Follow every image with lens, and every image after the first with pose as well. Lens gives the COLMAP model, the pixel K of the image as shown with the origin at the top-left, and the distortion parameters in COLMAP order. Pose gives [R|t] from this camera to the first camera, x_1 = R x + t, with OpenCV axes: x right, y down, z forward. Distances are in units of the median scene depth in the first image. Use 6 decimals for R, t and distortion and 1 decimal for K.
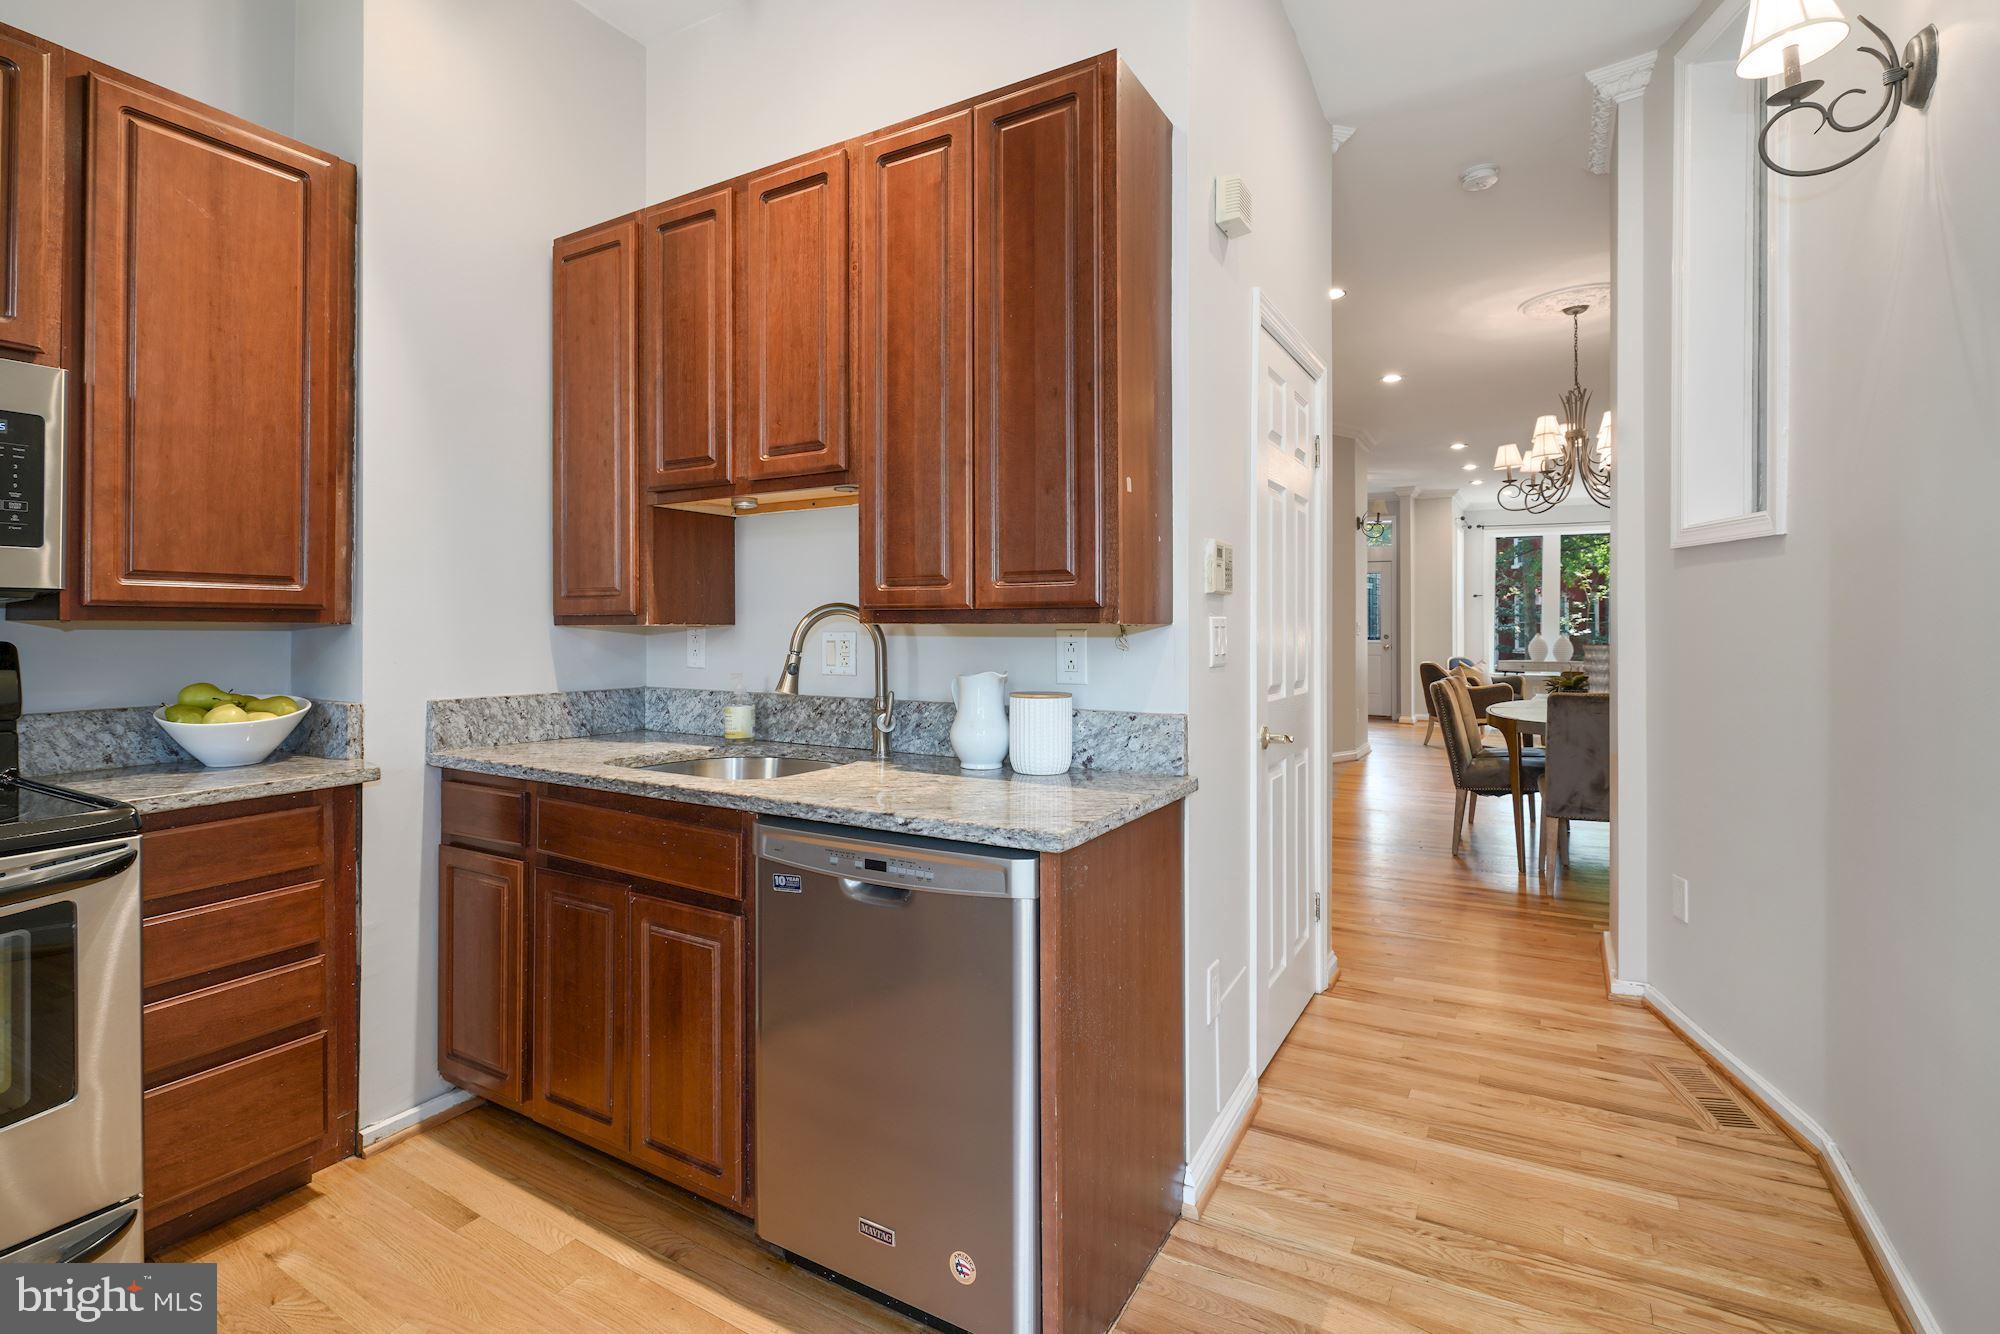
lens RADIAL K [[915.4, 0, 987.6], [0, 915.4, 627.9], [0, 0, 1]] dist [-0.004538, 0.003320]
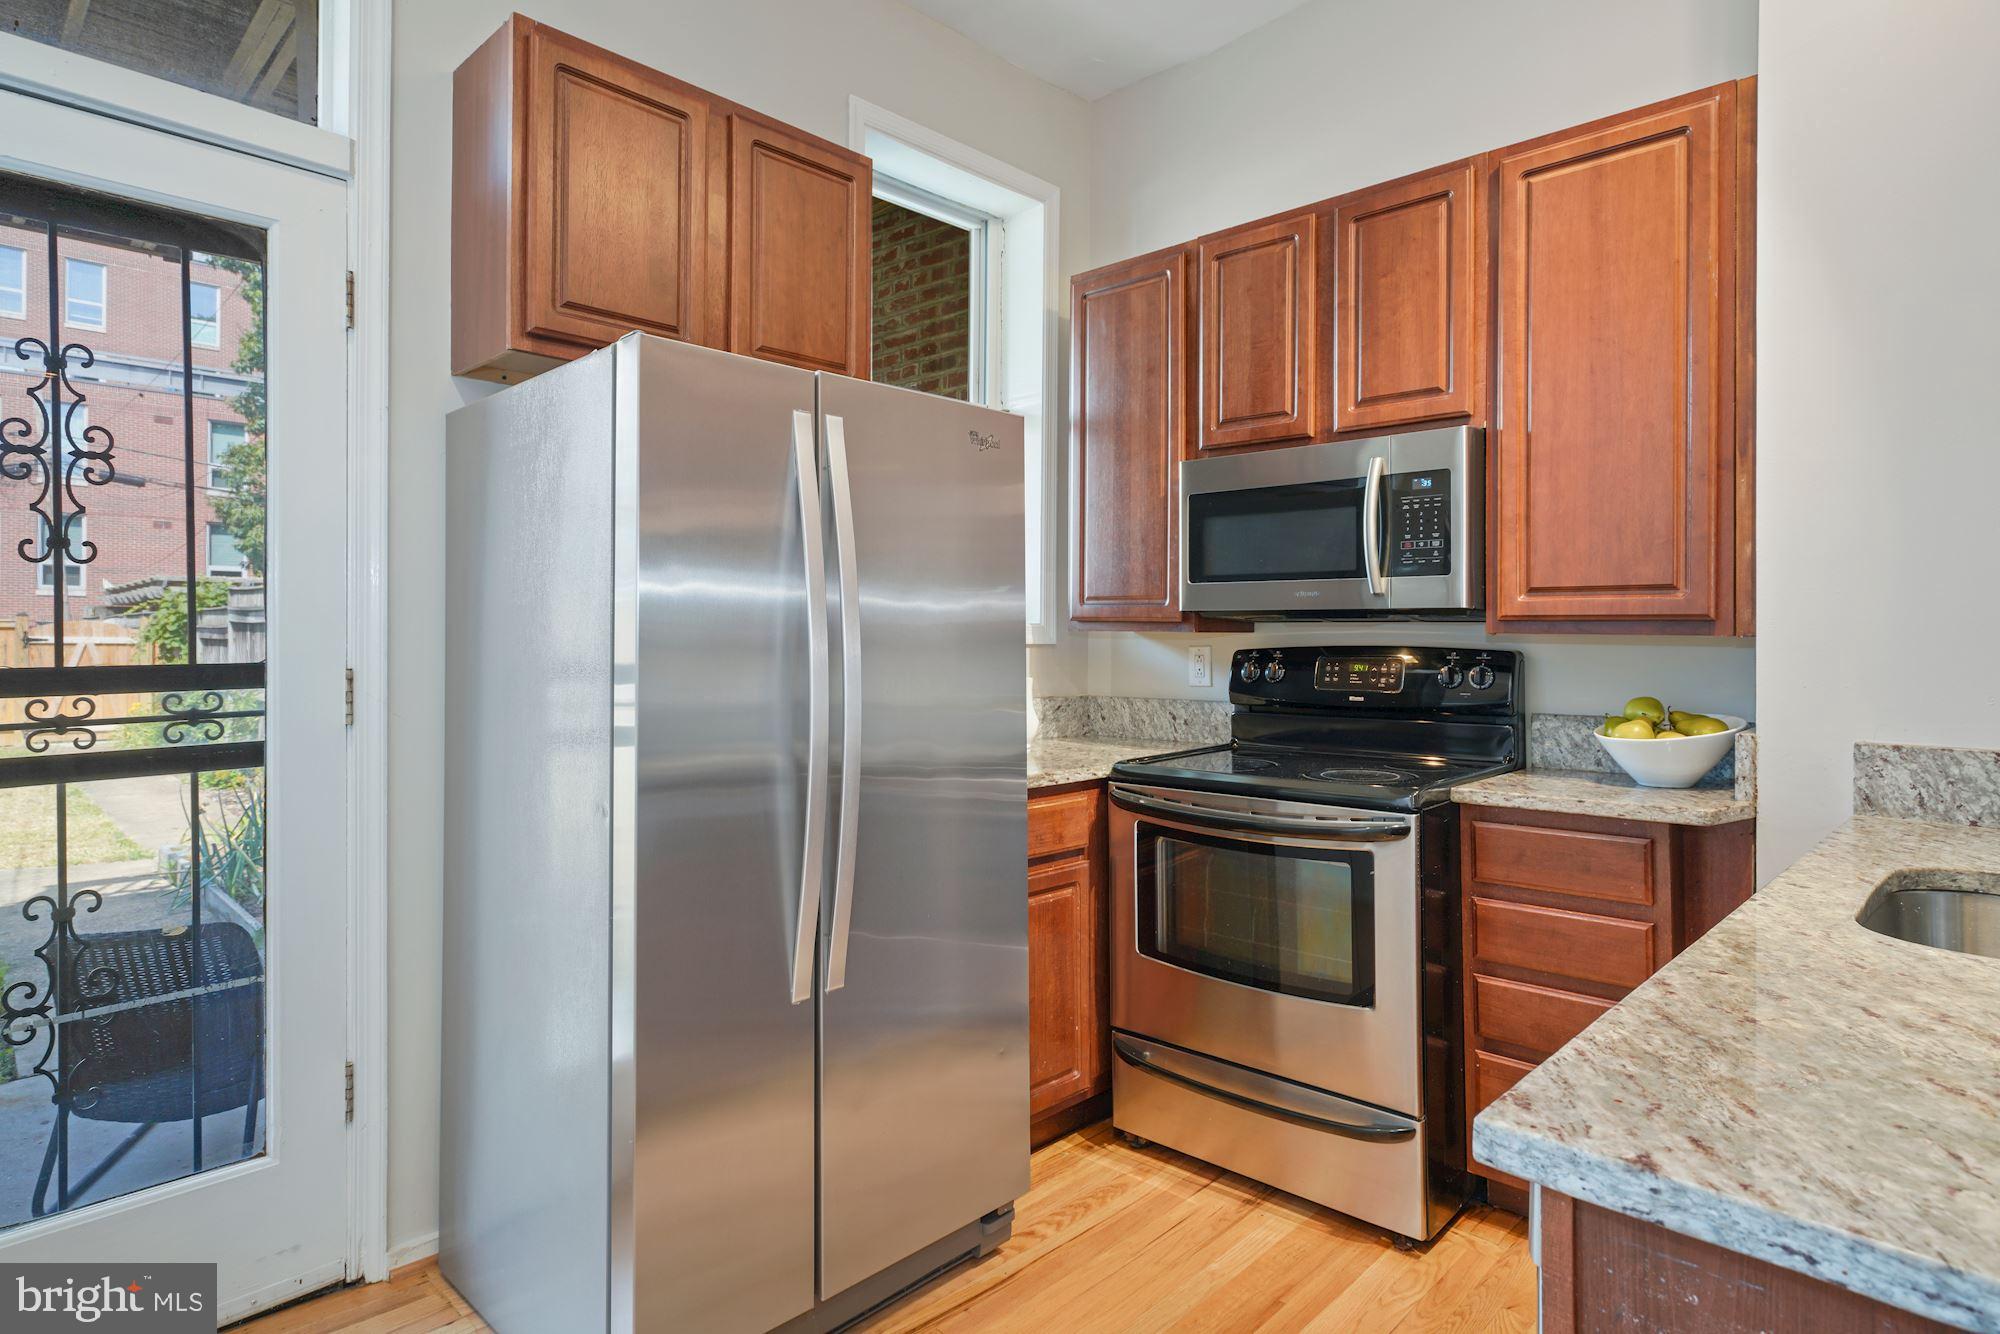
lens RADIAL K [[1089.3, 0, 1011.6], [0, 1089.3, 637.6], [0, 0, 1]] dist [-0.002585, 0.000339]
pose [[-0.220285, 0.001460, -0.975435, 0.453035], [-0.005089, 0.999984, 0.002646, -0.003113], [0.975422, 0.005547, -0.220274, 0.635530]]
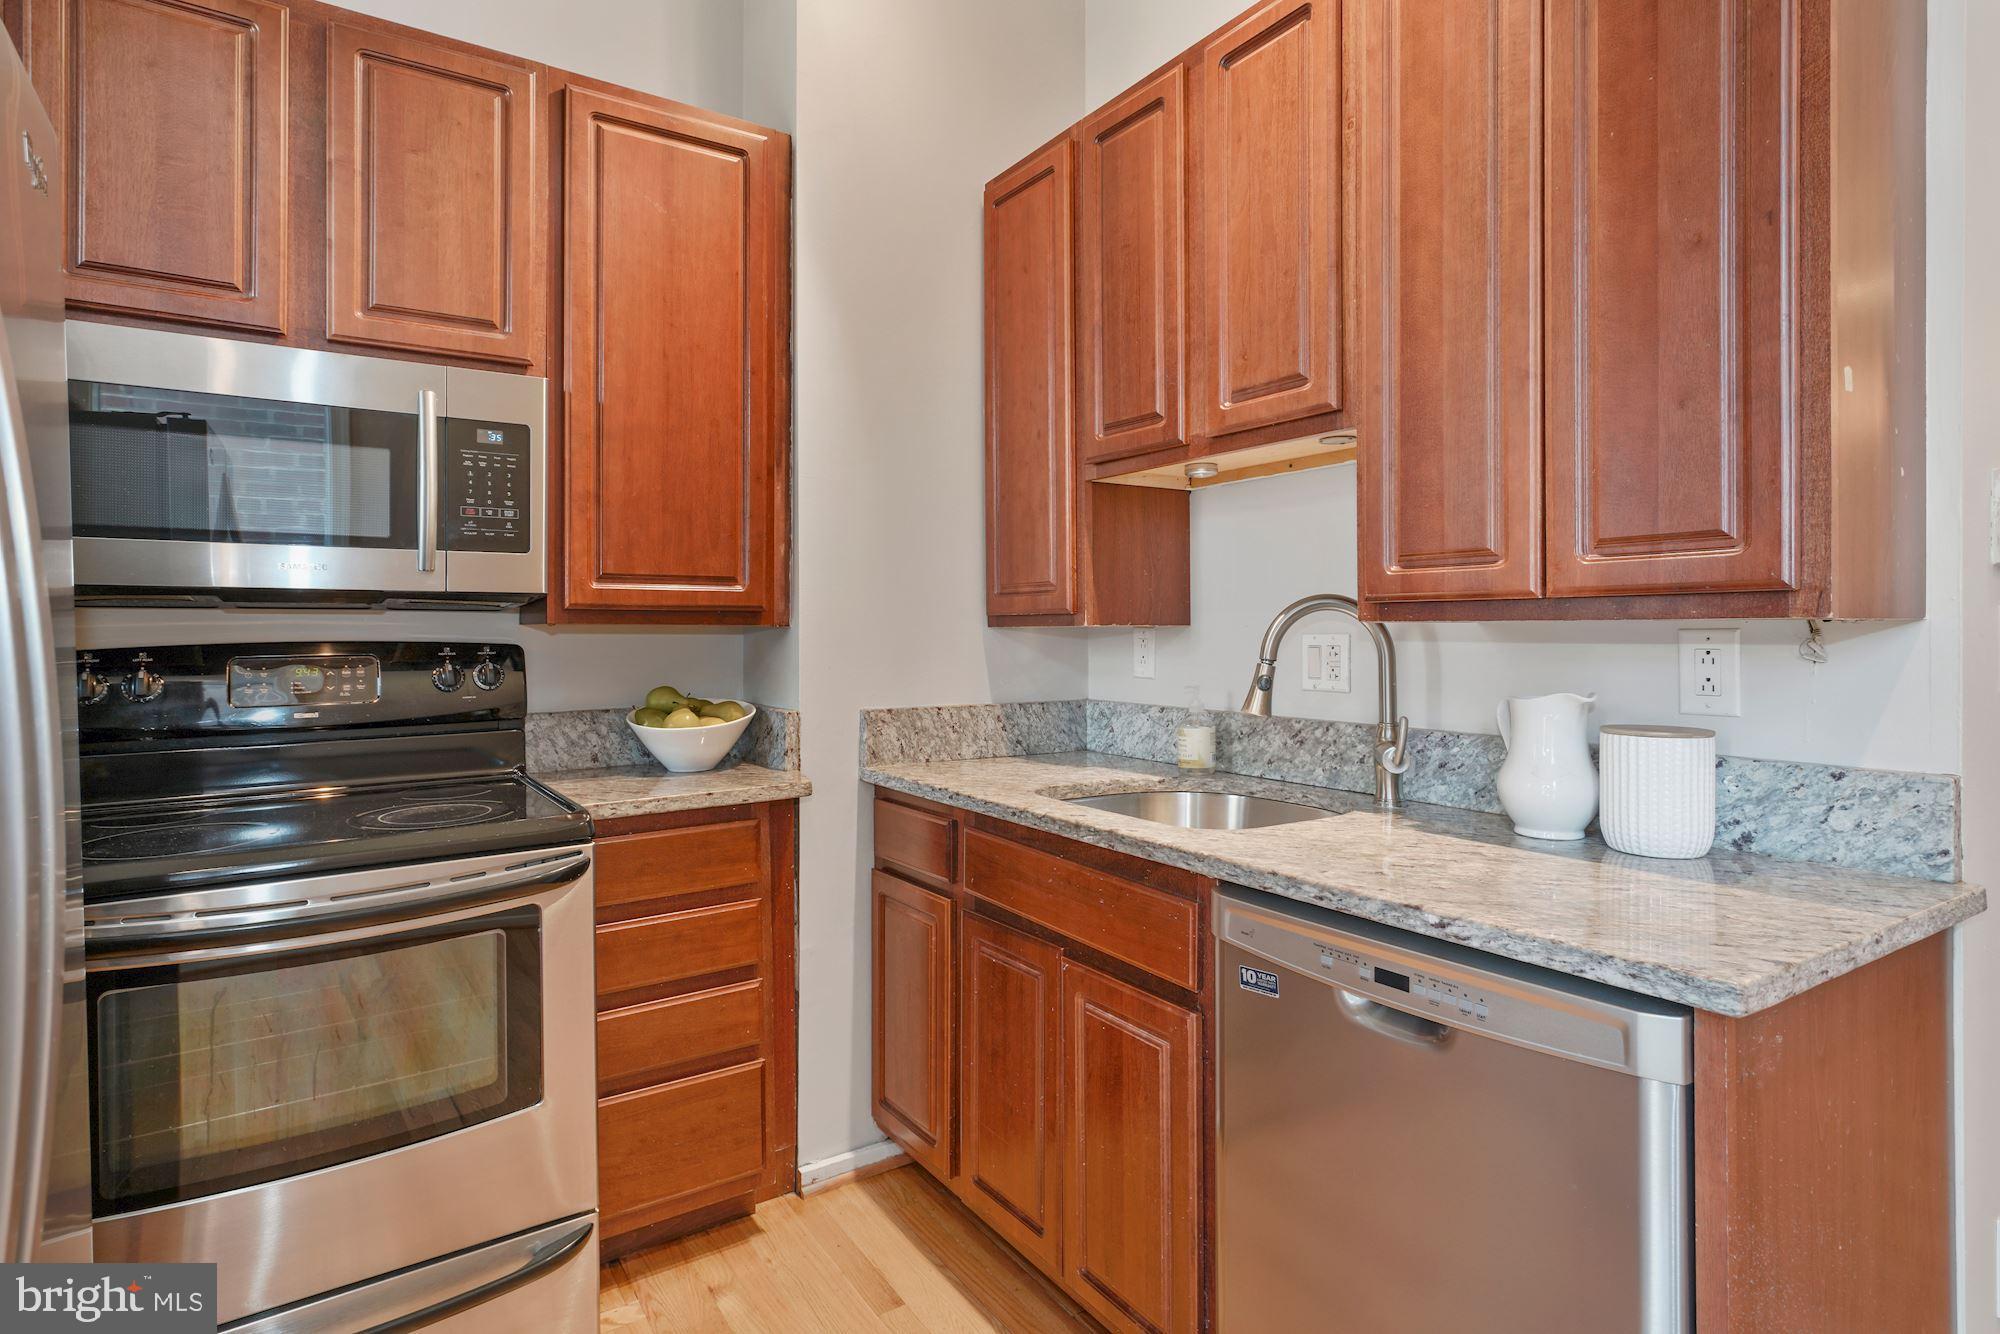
lens RADIAL K [[1041.0, 0, 1005.2], [0, 1041.0, 636.2], [0, 0, 1]] dist [-0.000092, 0.002385]
pose [[0.900871, -0.001158, -0.434086, -0.036424], [0.003655, 0.999981, 0.004919, 0.001635], [0.434072, -0.006018, 0.900858, 0.149912]]
